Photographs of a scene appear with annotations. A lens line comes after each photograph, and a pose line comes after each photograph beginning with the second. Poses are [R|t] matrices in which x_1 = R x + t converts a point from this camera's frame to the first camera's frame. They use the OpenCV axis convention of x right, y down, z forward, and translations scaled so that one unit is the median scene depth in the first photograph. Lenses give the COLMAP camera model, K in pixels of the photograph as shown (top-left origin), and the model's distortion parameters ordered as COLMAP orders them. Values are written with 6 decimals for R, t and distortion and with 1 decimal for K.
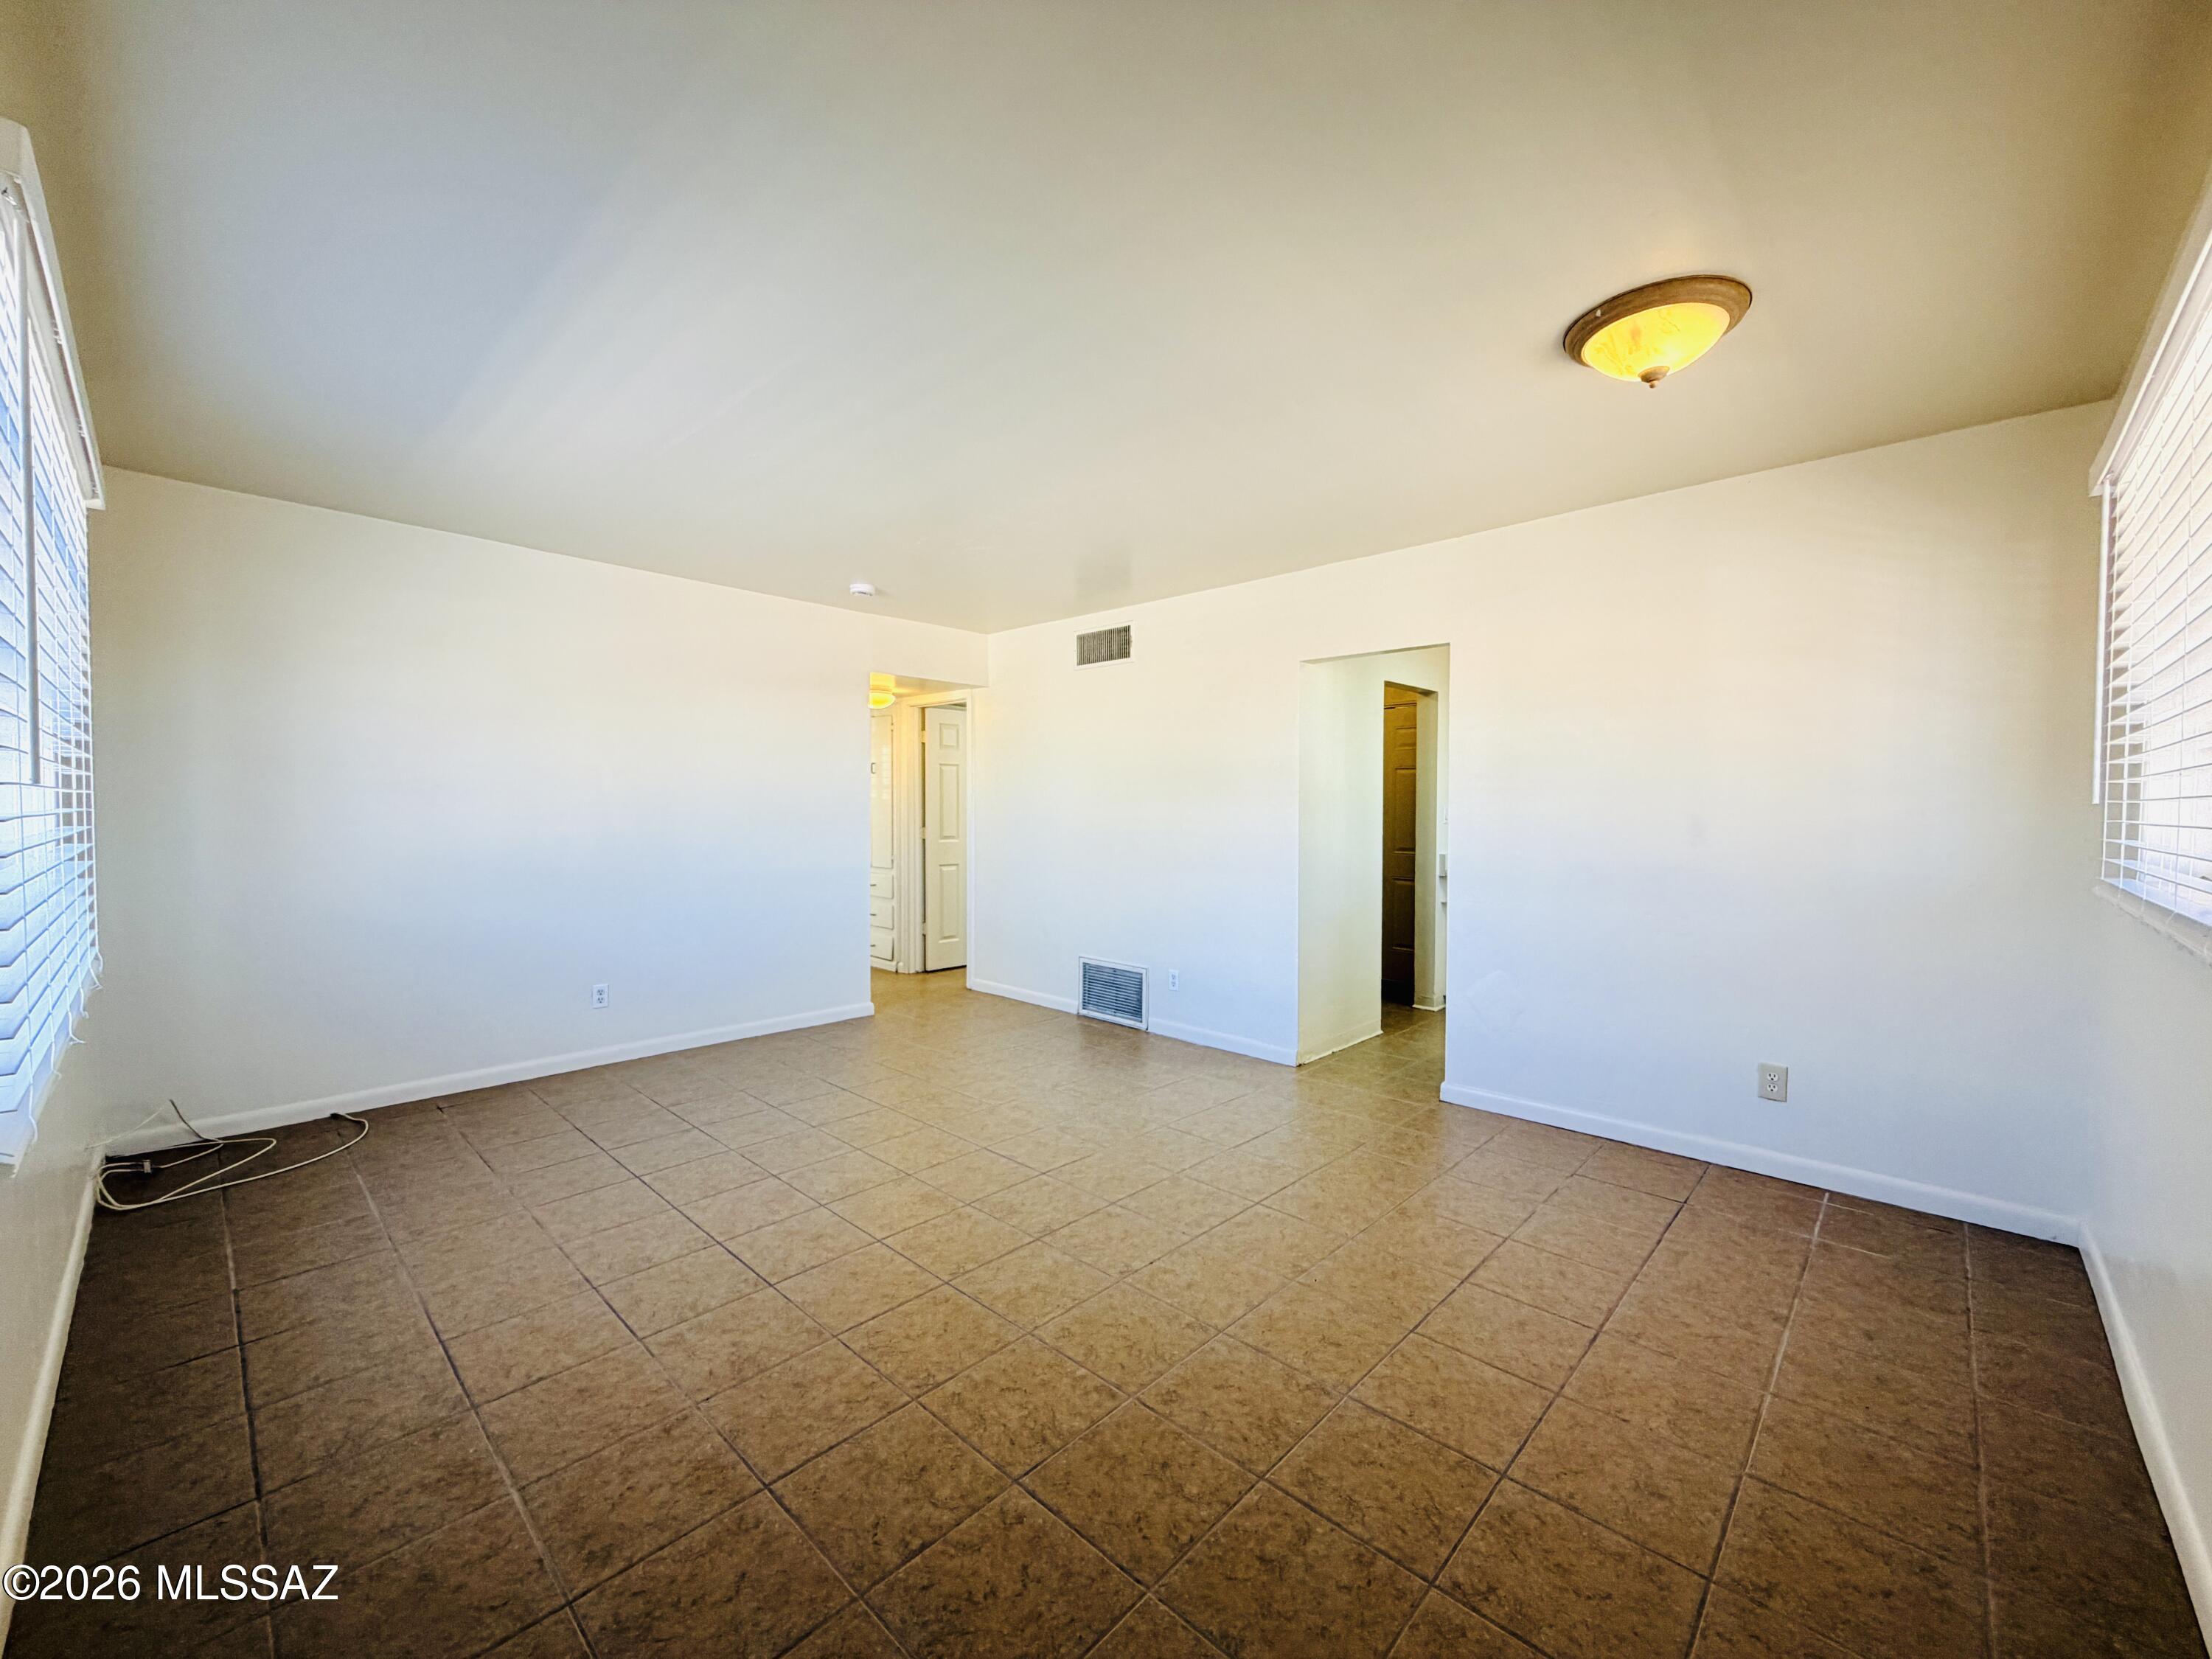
lens RADIAL K [[883.5, 0, 1104.9], [0, 883.5, 827.6], [0, 0, 1]] dist [-0.001344, 0.001324]
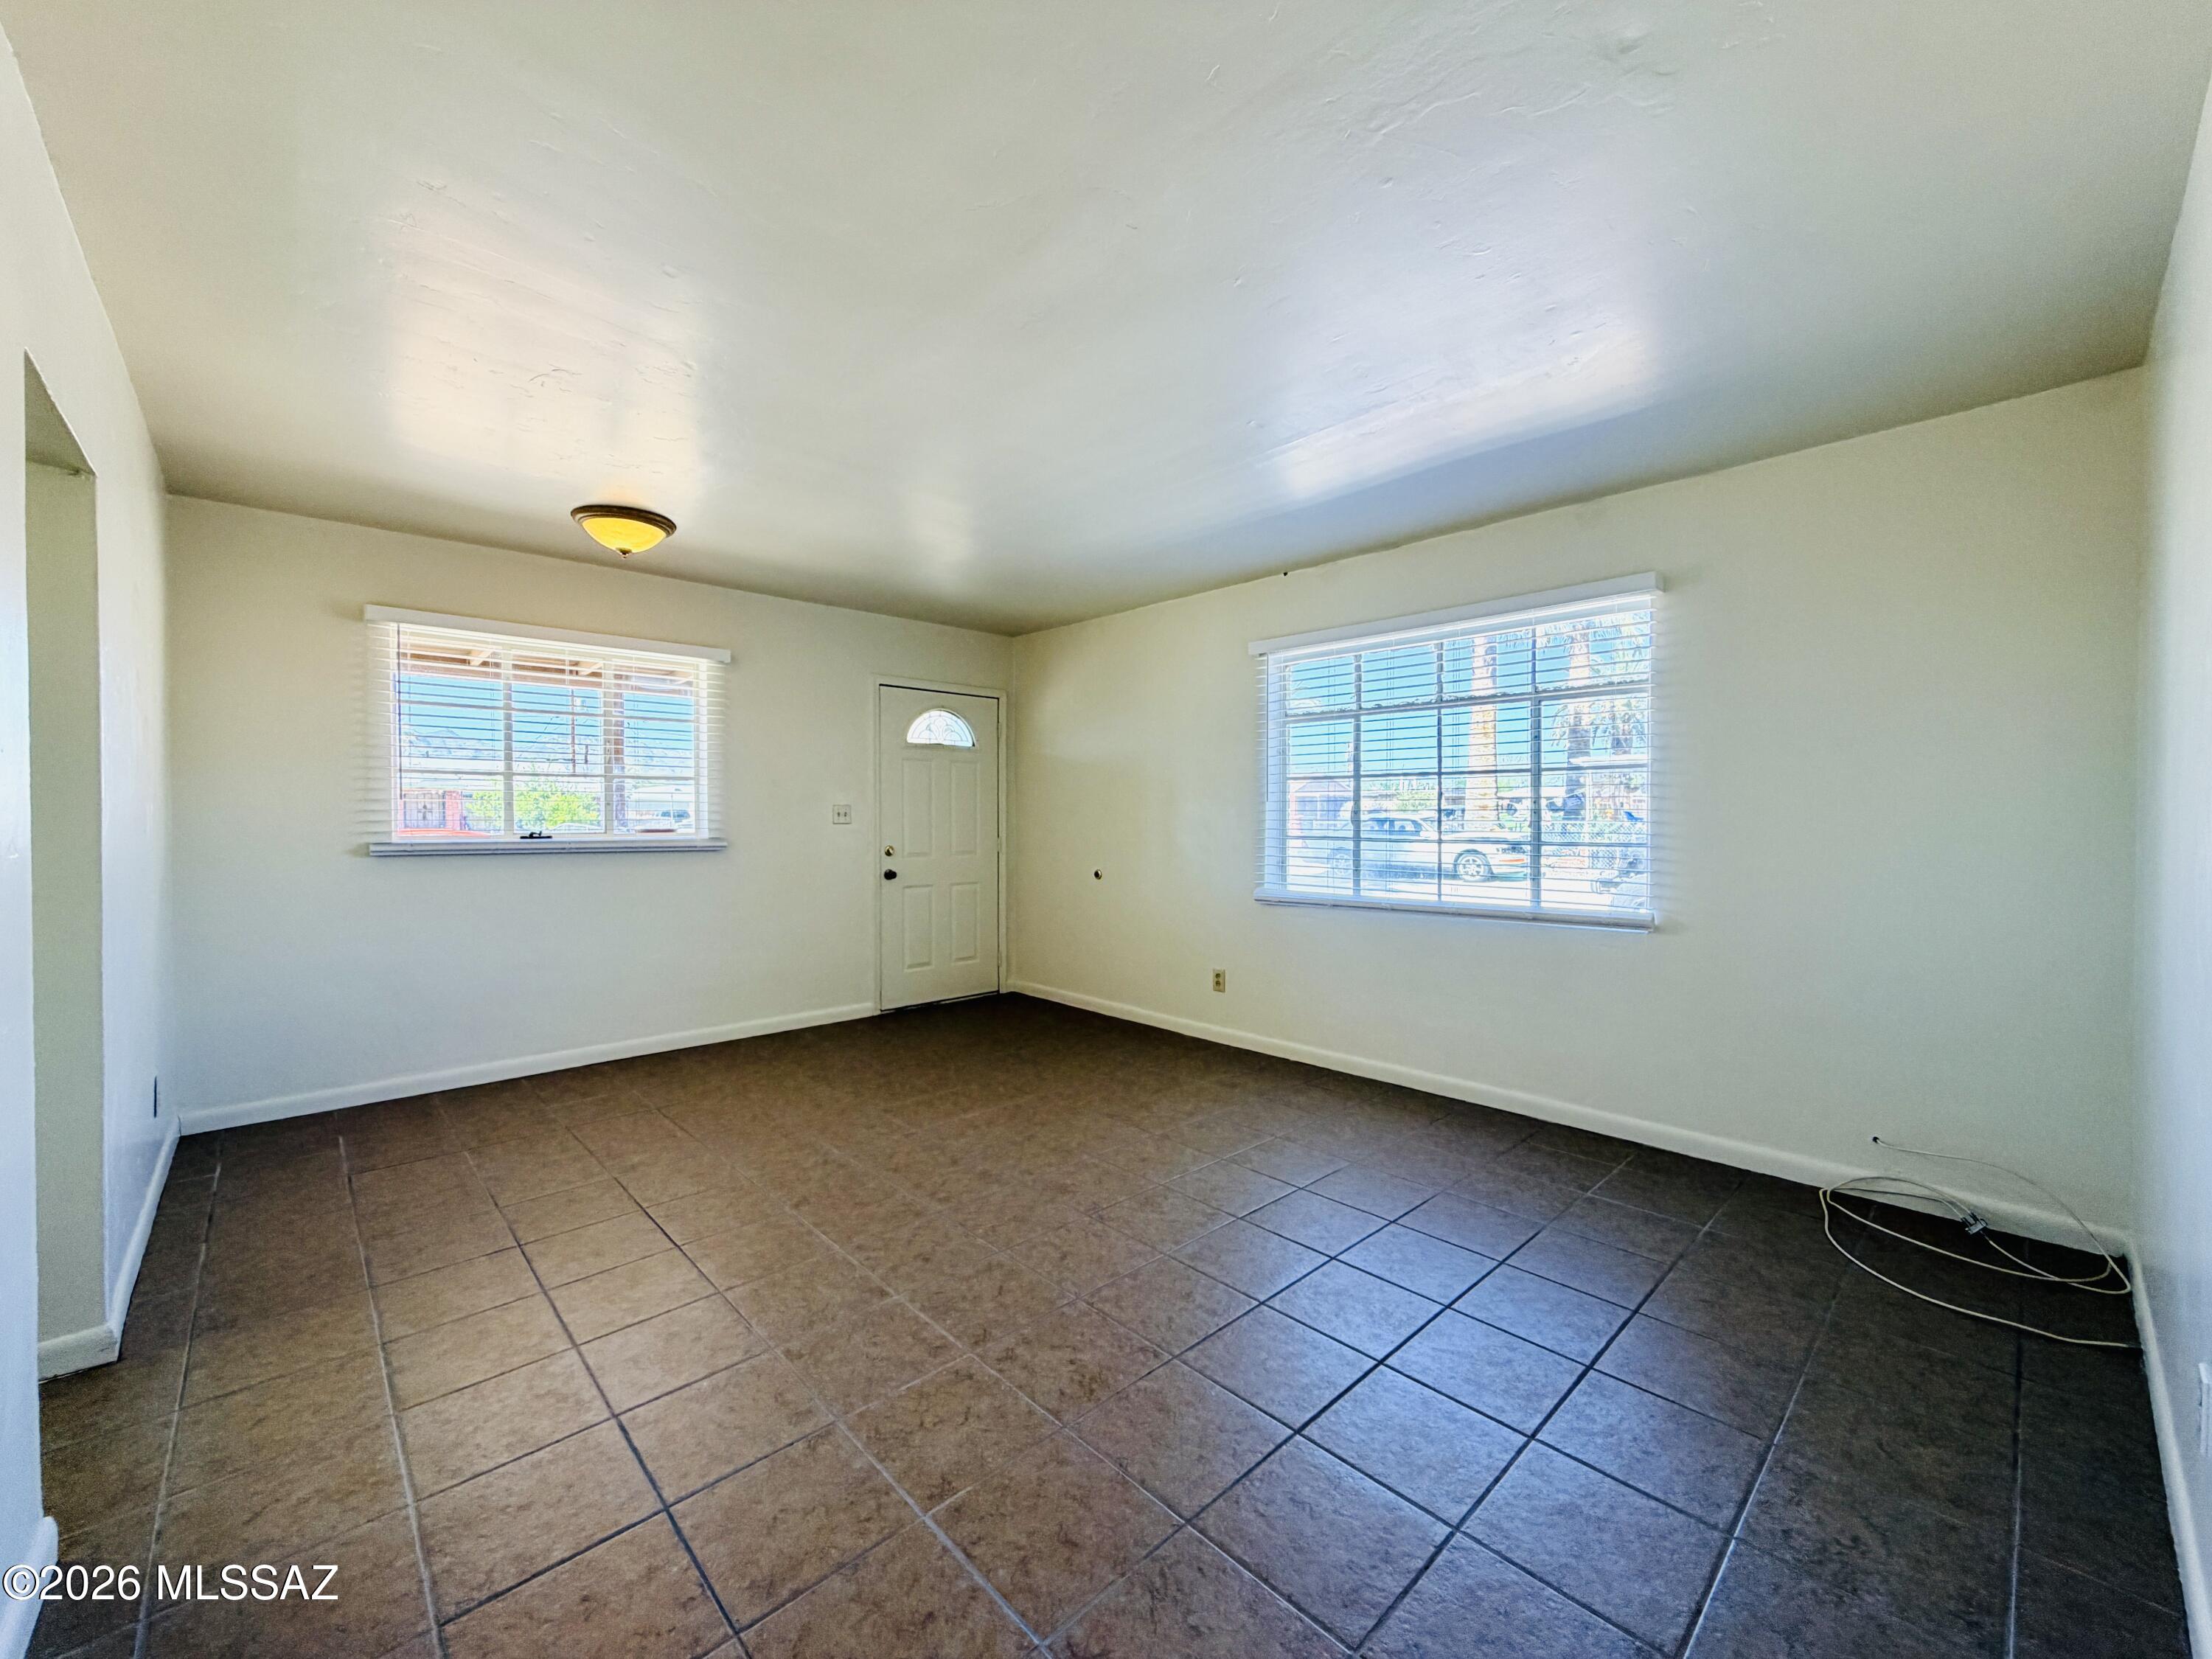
lens RADIAL K [[883.5, 0, 1107.6], [0, 883.5, 823.5], [0, 0, 1]] dist [-0.001344, 0.001324]
pose [[-0.998371, -0.004726, 0.056865, -0.326360], [-0.002713, 0.999369, 0.035426, -0.038943], [-0.056996, 0.035214, -0.997753, 2.106133]]
